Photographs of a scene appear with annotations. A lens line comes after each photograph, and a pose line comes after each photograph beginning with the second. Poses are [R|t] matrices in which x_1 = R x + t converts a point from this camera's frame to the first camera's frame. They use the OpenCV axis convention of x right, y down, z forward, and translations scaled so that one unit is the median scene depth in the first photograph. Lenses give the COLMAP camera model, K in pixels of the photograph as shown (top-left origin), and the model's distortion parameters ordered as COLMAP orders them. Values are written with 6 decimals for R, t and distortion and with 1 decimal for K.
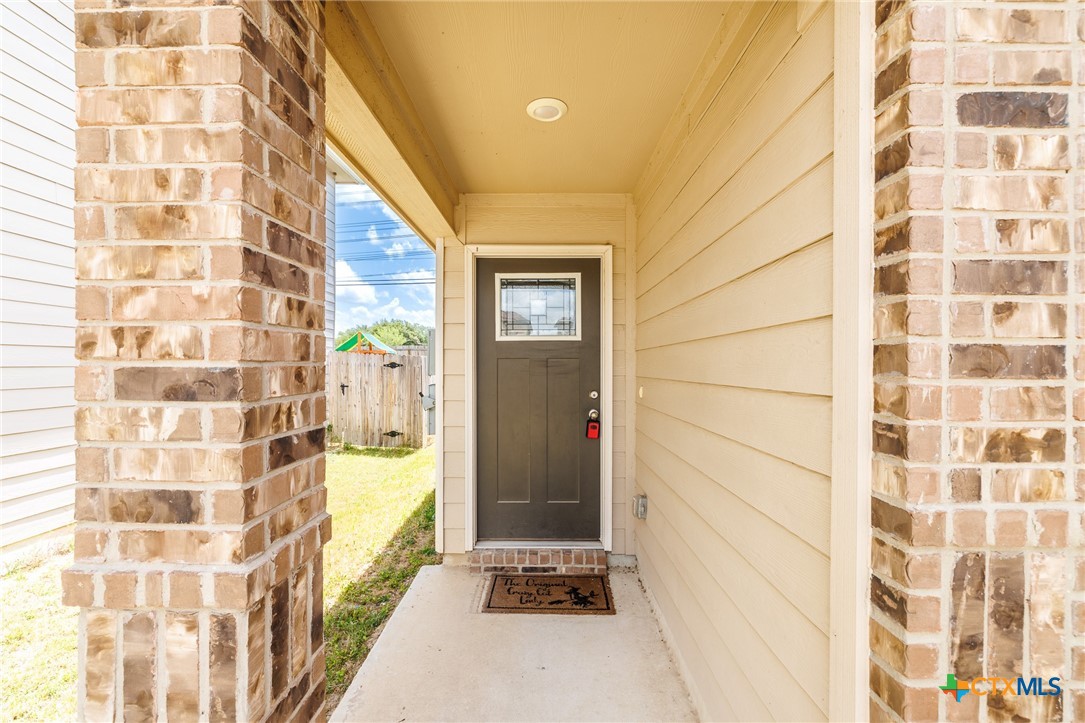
lens RADIAL K [[462.3, 0, 541.0], [0, 462.3, 362.0], [0, 0, 1]] dist [0.001464, 0.002040]
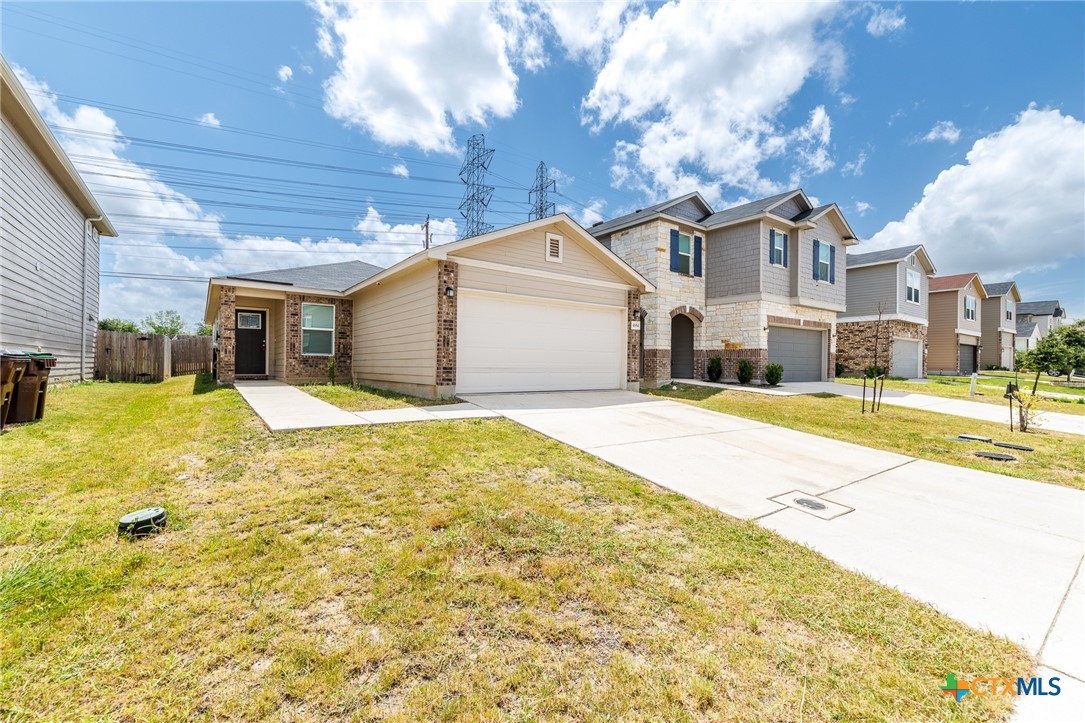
lens RADIAL K [[462.3, 0, 538.4], [0, 462.3, 368.1], [0, 0, 1]] dist [0.001464, 0.002040]
pose [[0.798055, 0.006017, 0.602554, -0.452995], [-0.008737, 0.999961, 0.001587, 0.296555], [-0.602521, -0.006531, 0.798077, -4.075857]]
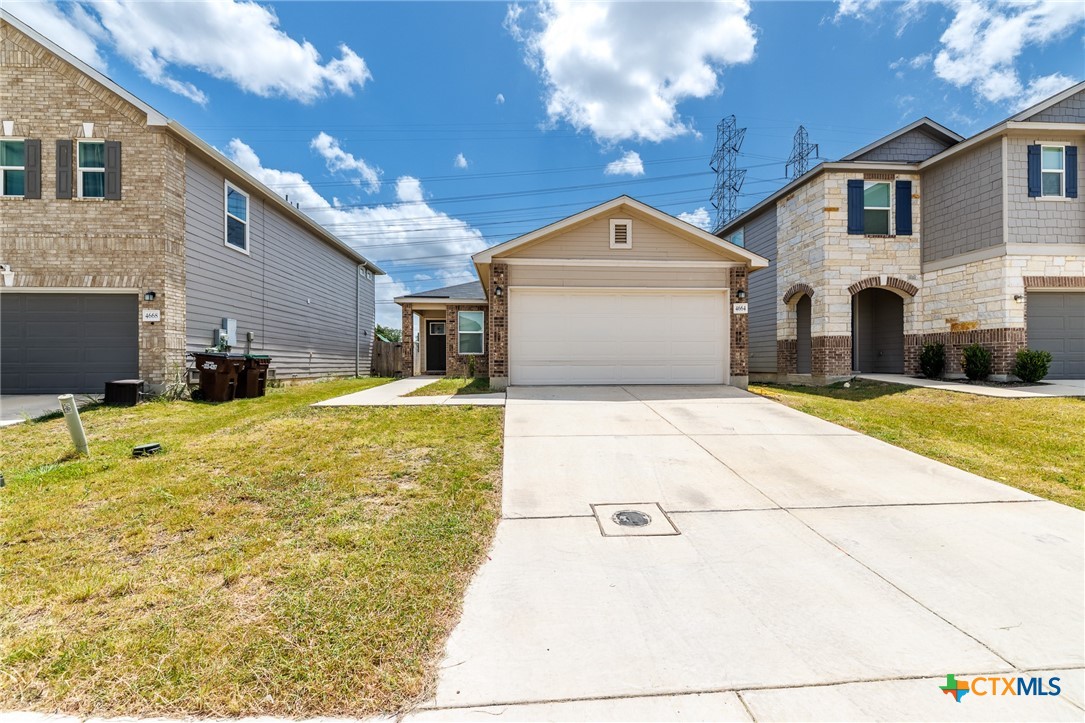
lens RADIAL K [[462.3, 0, 544.7], [0, 462.3, 364.5], [0, 0, 1]] dist [0.001464, 0.002040]
pose [[0.996759, -0.002063, 0.080415, 0.920668], [0.002501, 0.999983, -0.005348, 0.347080], [-0.080402, 0.005532, 0.996747, -4.610020]]
